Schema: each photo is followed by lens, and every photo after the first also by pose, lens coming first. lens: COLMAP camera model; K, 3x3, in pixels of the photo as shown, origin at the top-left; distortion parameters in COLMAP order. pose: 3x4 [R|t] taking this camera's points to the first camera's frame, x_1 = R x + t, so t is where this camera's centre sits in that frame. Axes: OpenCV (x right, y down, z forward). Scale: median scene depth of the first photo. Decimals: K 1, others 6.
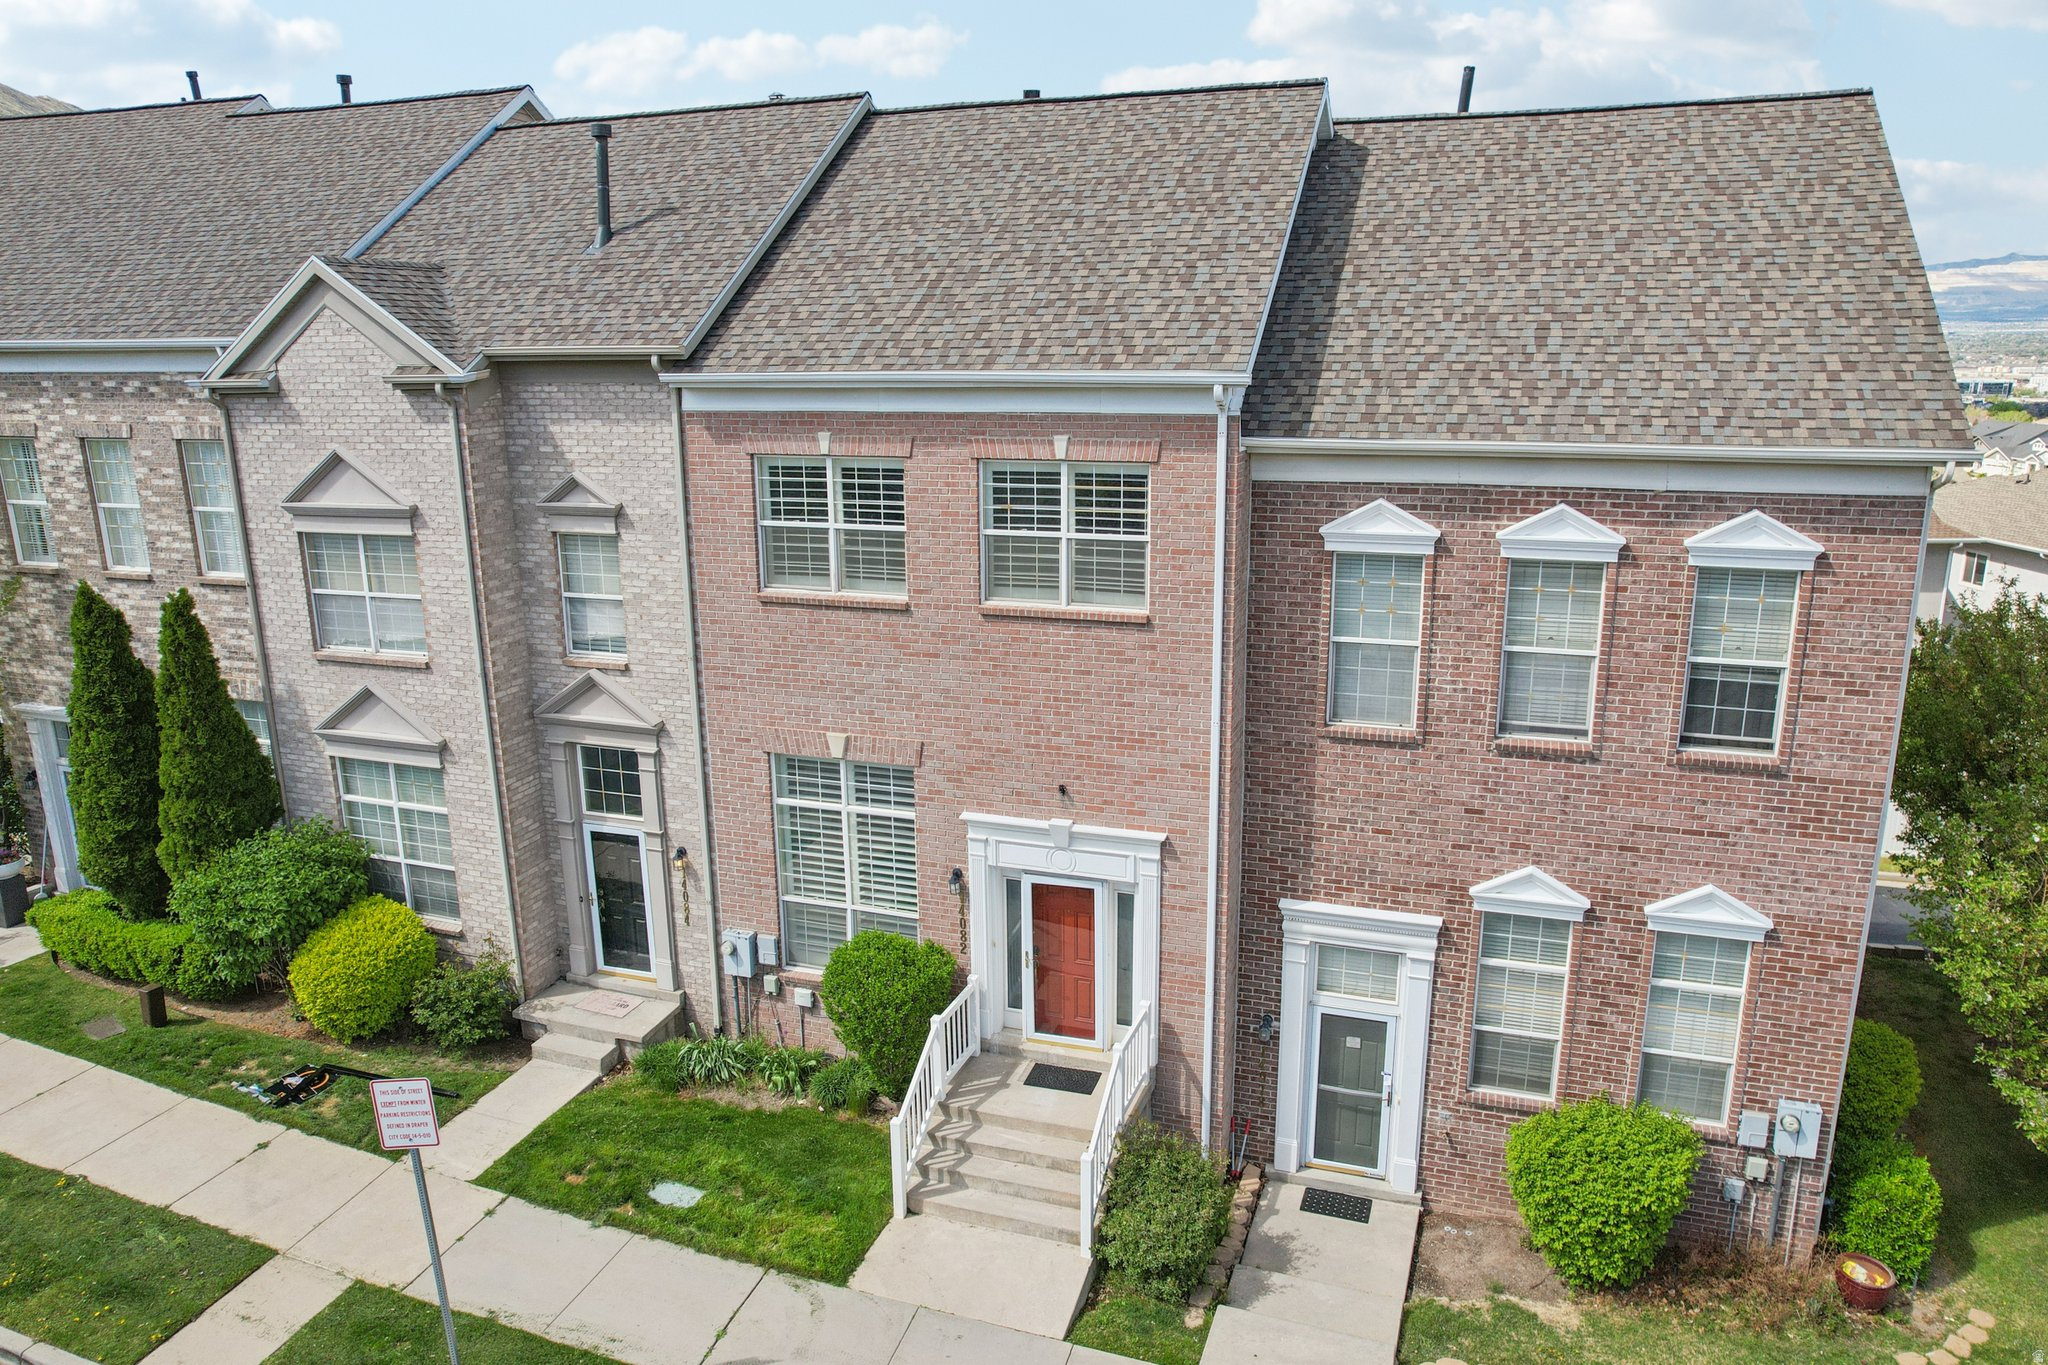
lens RADIAL K [[1378.4, 0, 1031.7], [0, 1378.4, 686.9], [0, 0, 1]] dist [-0.058109, 0.001770]
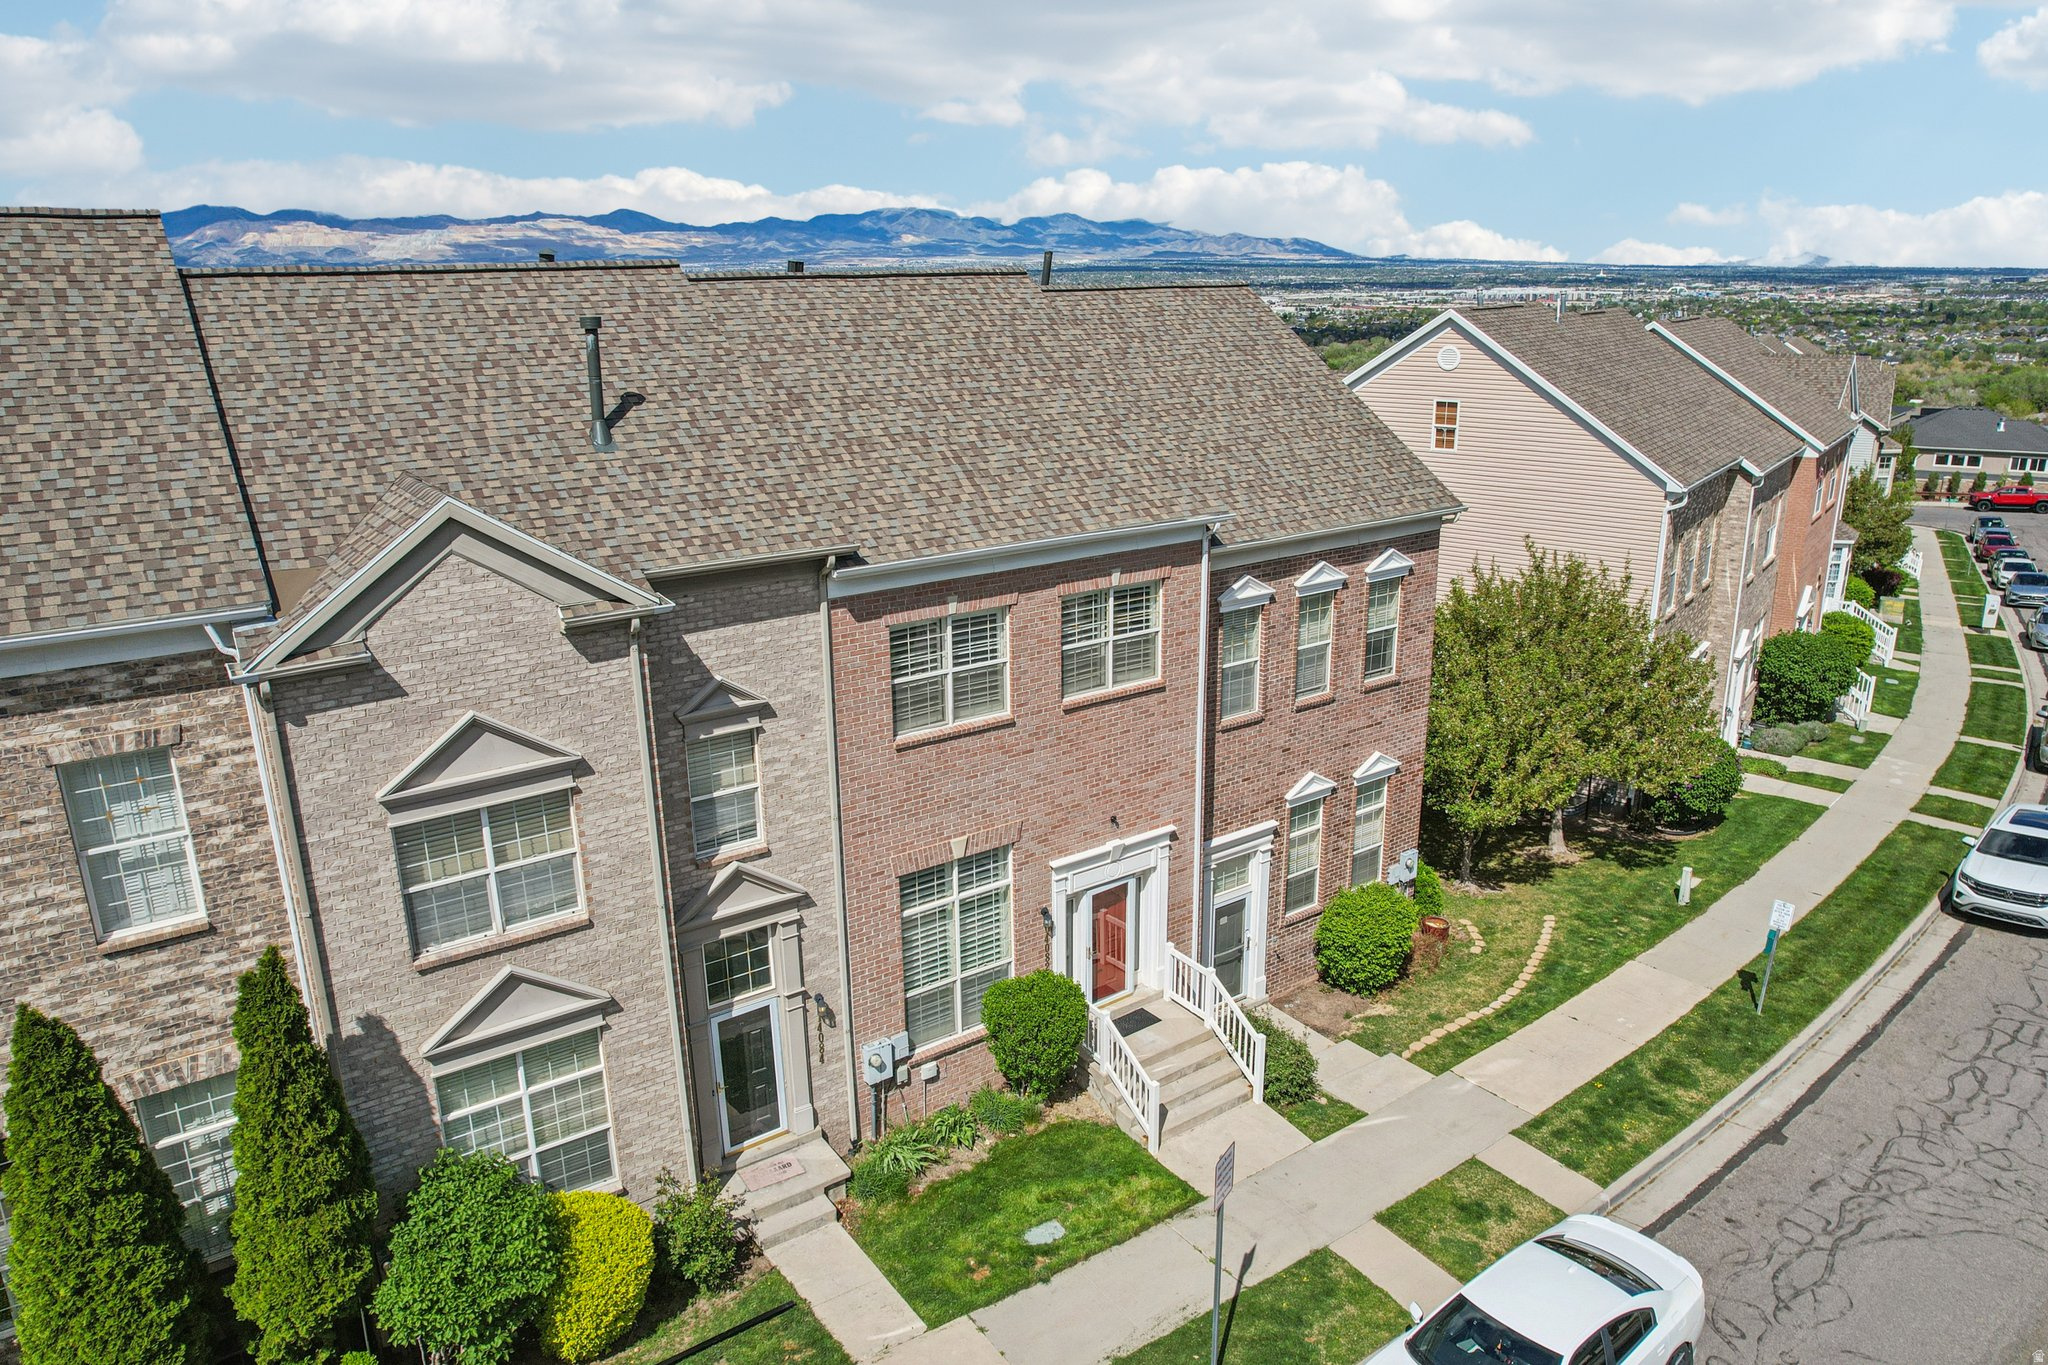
lens RADIAL K [[1355.0, 0, 1024.0], [0, 1355.0, 682.5], [0, 0, 1]] dist [-0.086319, 0.070700]
pose [[0.583454, -0.232888, 0.778039, -0.998749], [0.211894, 0.968474, 0.130991, -0.241236], [-0.784017, 0.088434, 0.614408, 0.221485]]
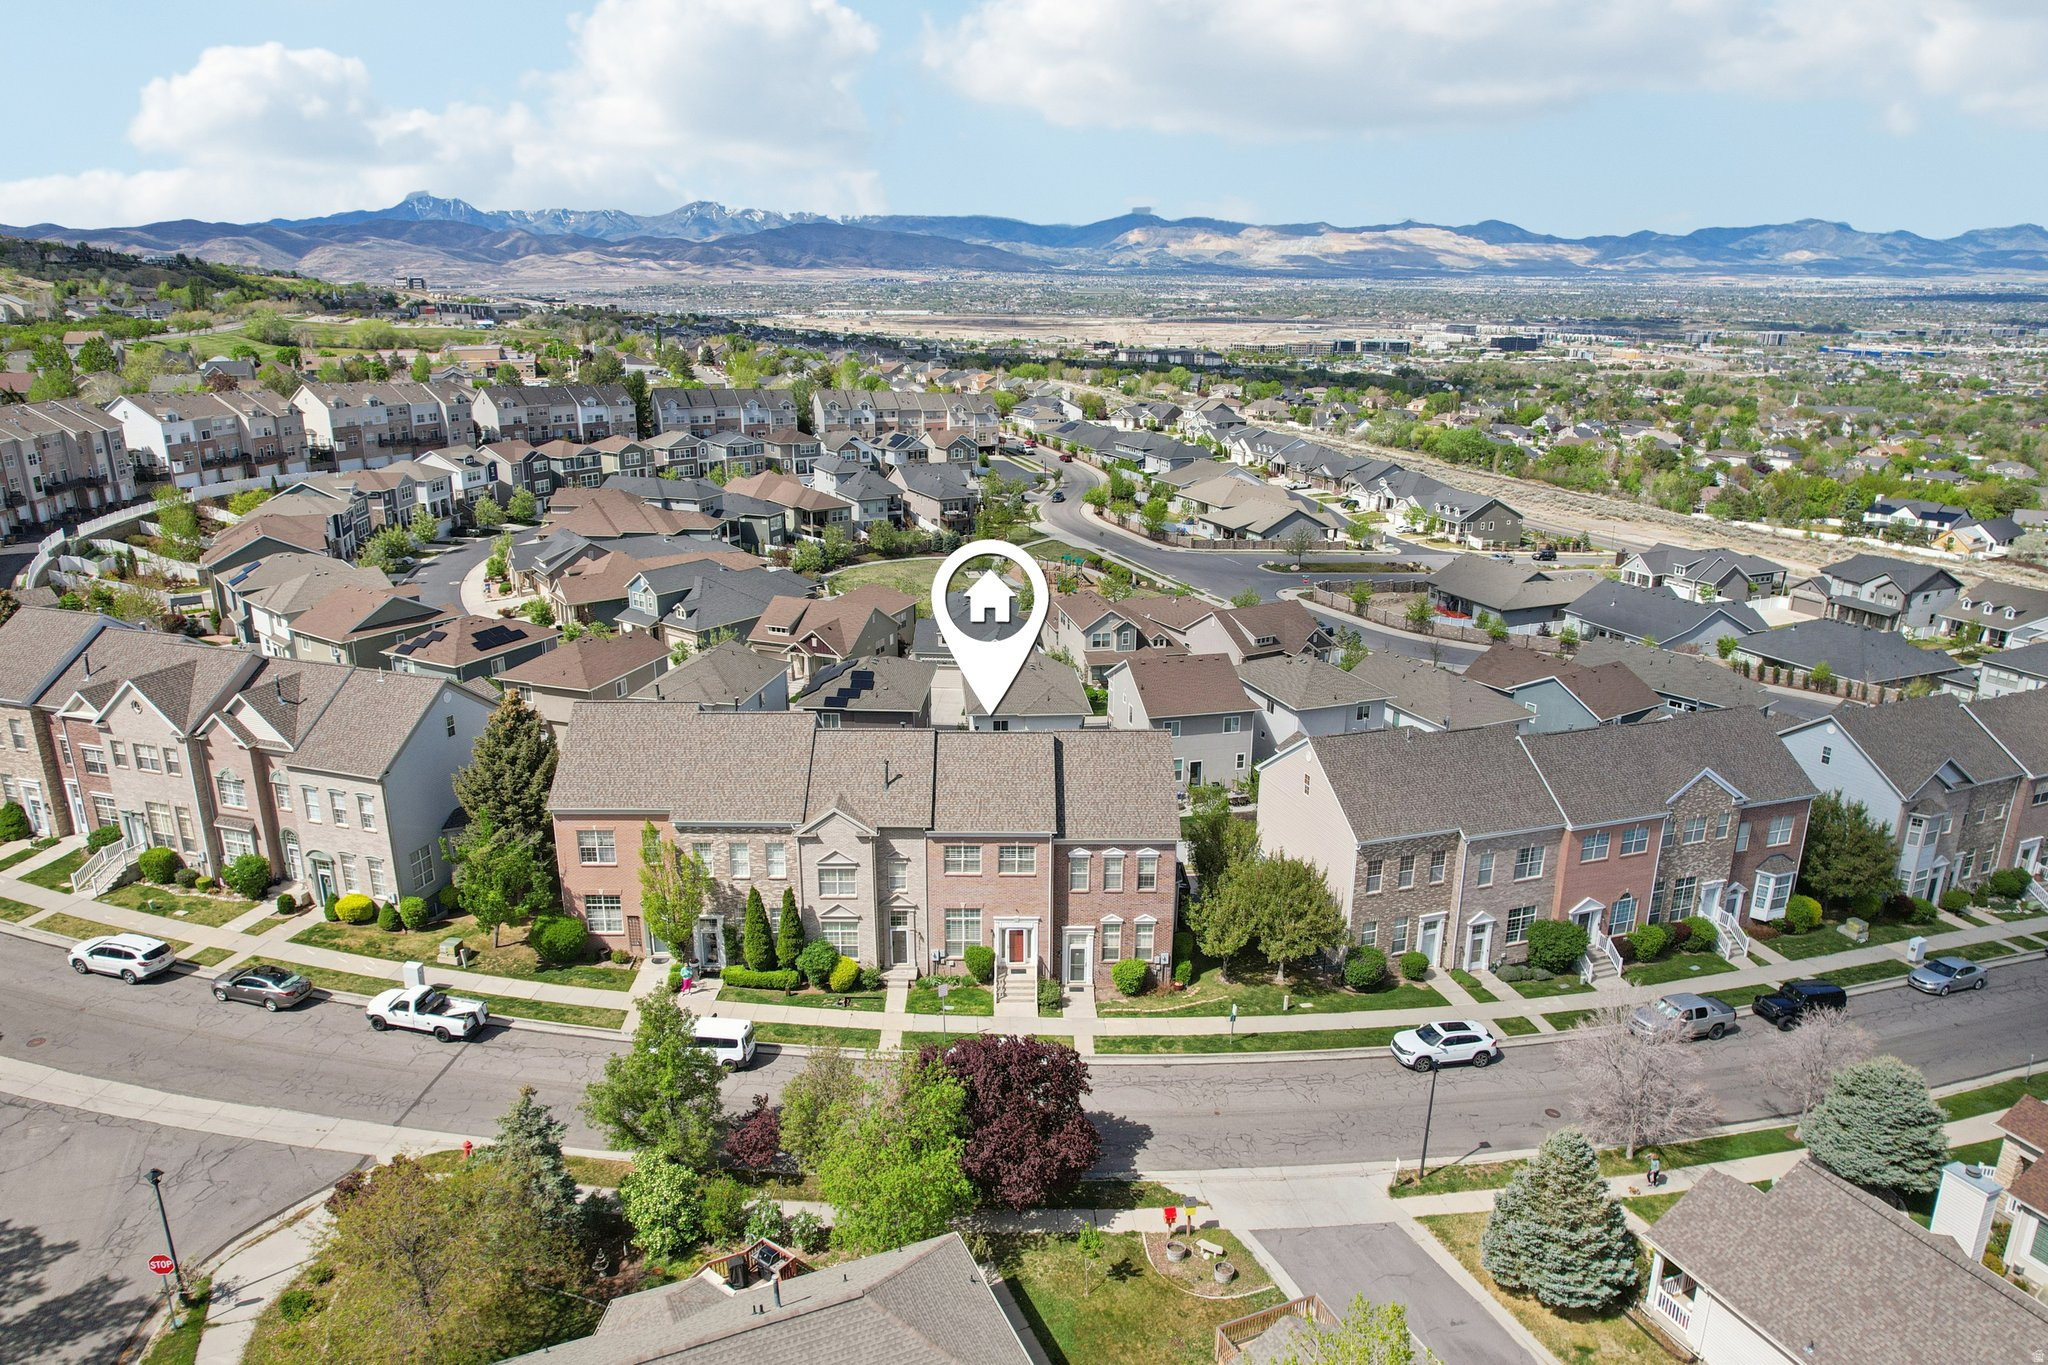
lens RADIAL K [[1324.9, 0, 1024.0], [0, 1324.9, 682.5], [0, 0, 1]] dist [-0.079069, 0.073836]
pose [[0.942501, -0.084315, 0.323394, -1.278583], [0.071182, 0.996094, 0.052246, -0.885649], [-0.326536, -0.026222, 0.944821, -3.080725]]
